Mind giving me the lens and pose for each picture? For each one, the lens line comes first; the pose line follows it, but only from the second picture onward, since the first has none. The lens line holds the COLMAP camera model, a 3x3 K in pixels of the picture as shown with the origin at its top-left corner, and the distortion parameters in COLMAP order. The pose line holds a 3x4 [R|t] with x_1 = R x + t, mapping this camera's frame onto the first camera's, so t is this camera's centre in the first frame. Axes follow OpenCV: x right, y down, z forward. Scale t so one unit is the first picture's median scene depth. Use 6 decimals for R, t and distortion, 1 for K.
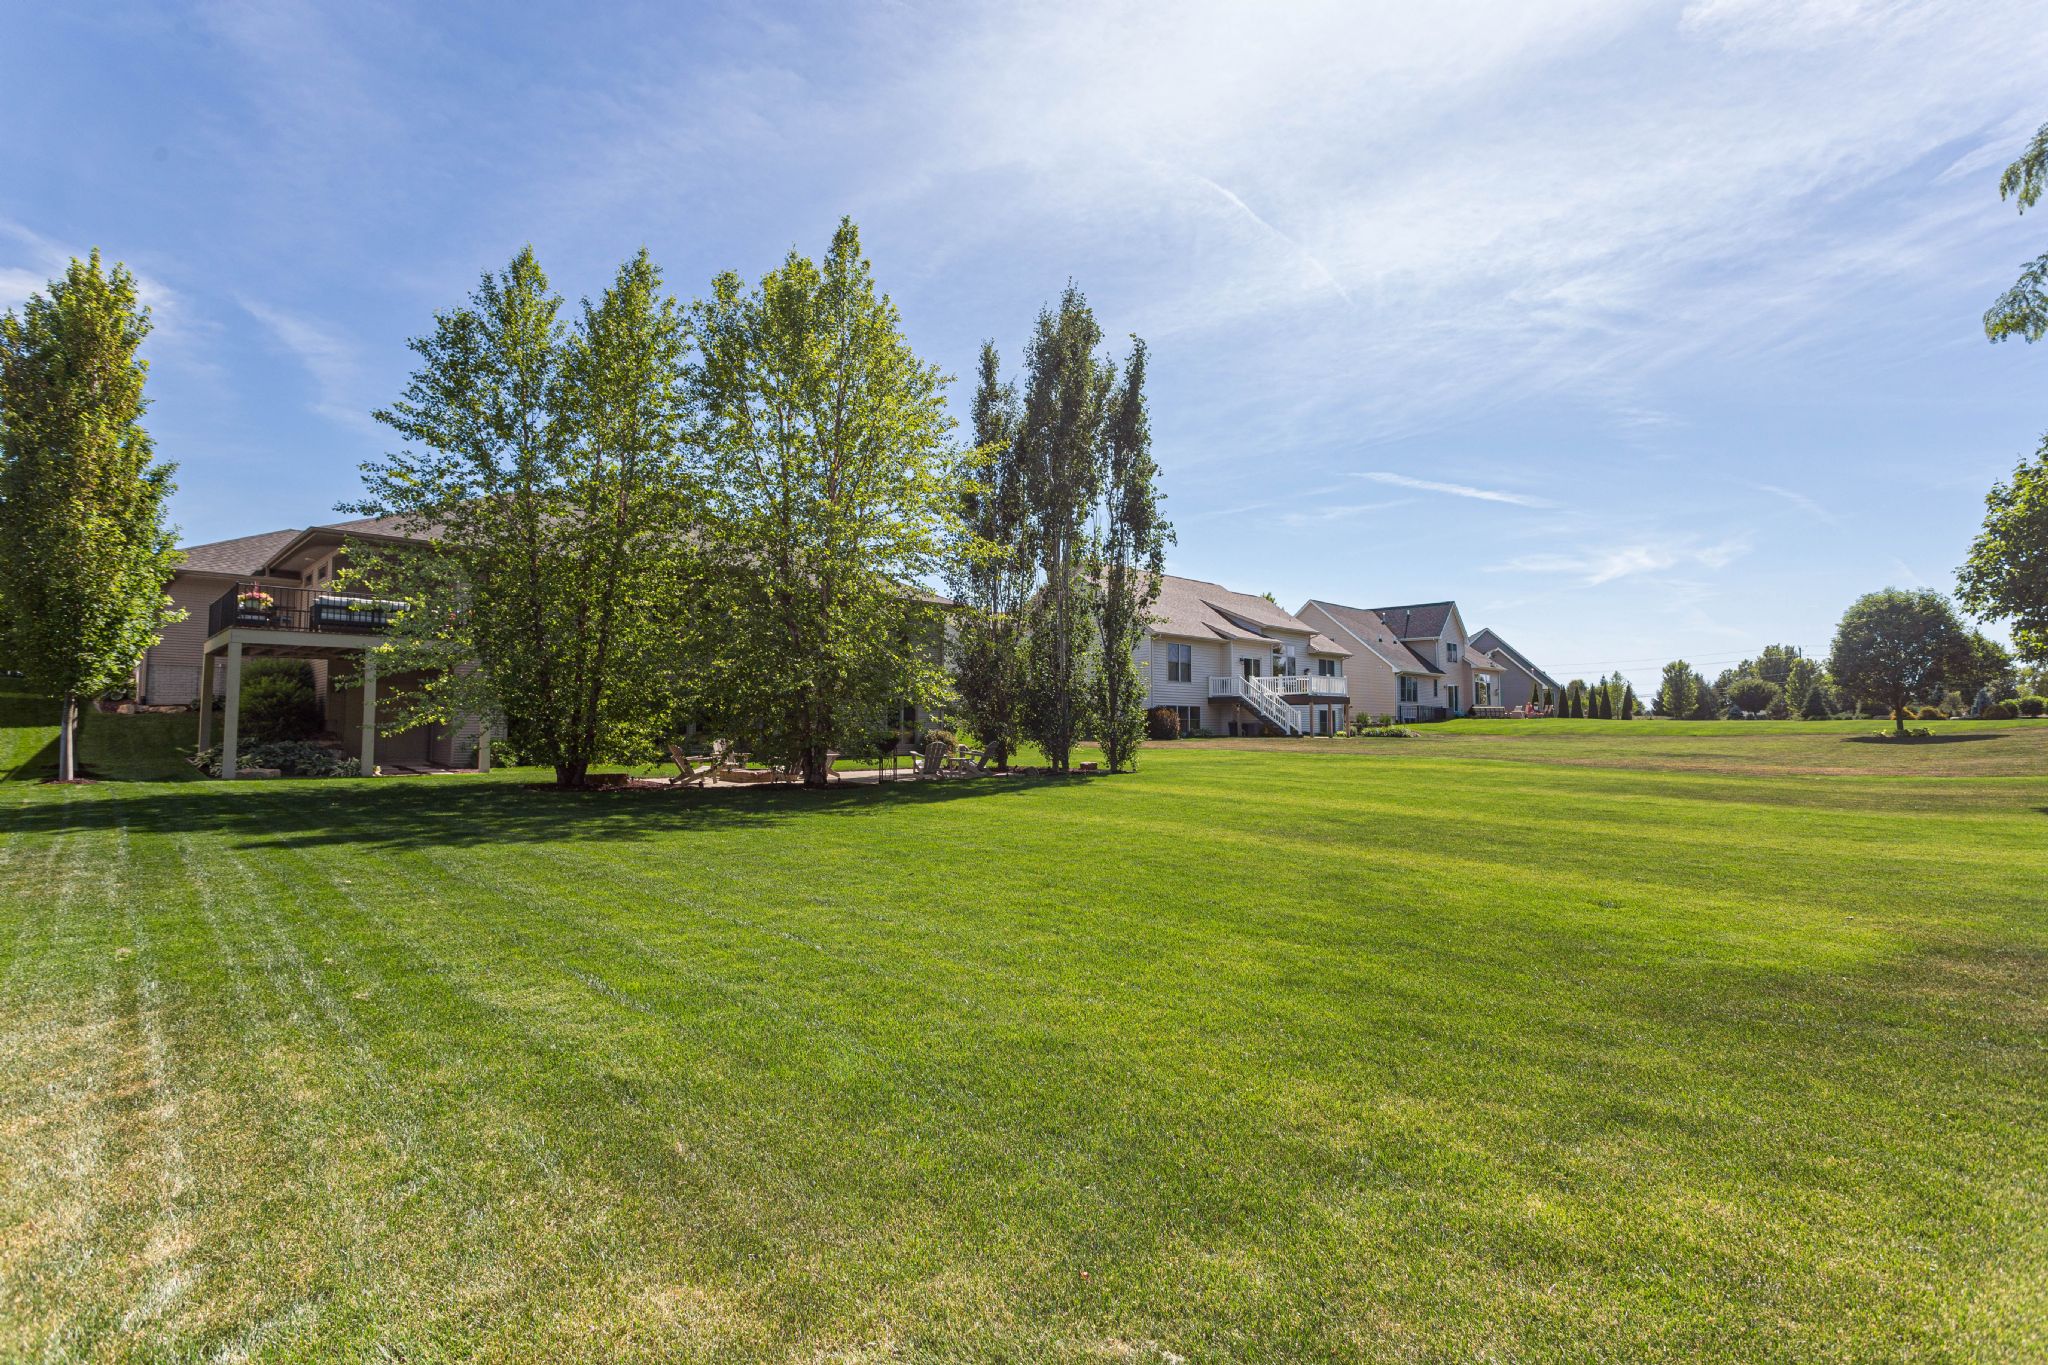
lens RADIAL K [[989.8, 0, 1024.0], [0, 989.8, 682.5], [0, 0, 1]] dist [0.003239, 0.000946]
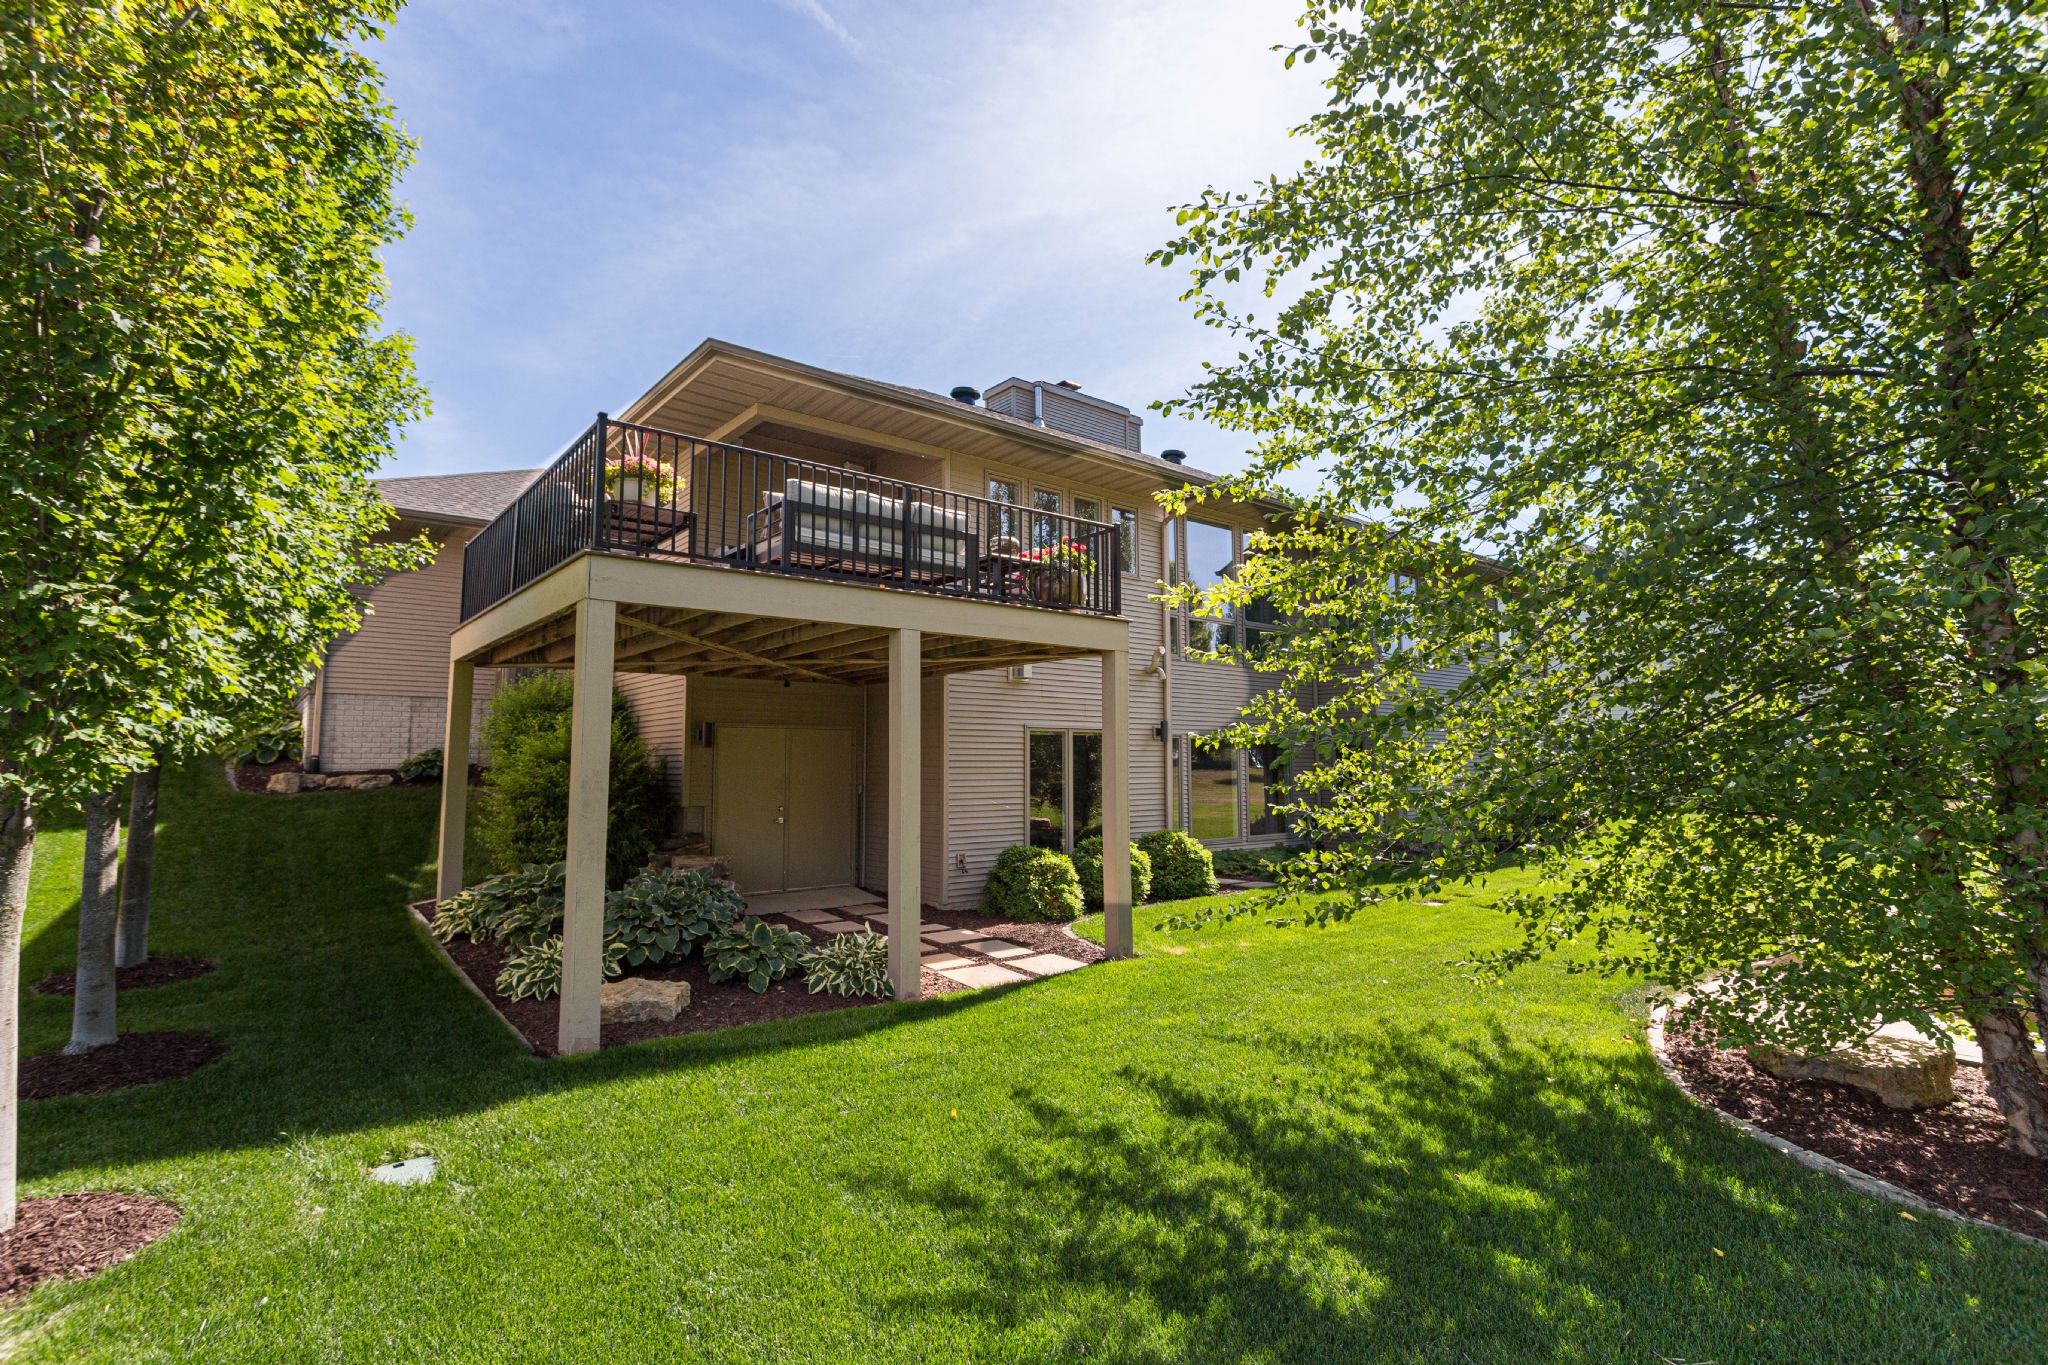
lens RADIAL K [[953.9, 0, 1024.0], [0, 953.9, 682.5], [0, 0, 1]] dist [0.003414, 0.000494]
pose [[0.996390, -0.010918, -0.084192, -0.506529], [0.007303, 0.999043, -0.043127, 0.000413], [0.084582, 0.042357, 0.995516, 0.566776]]
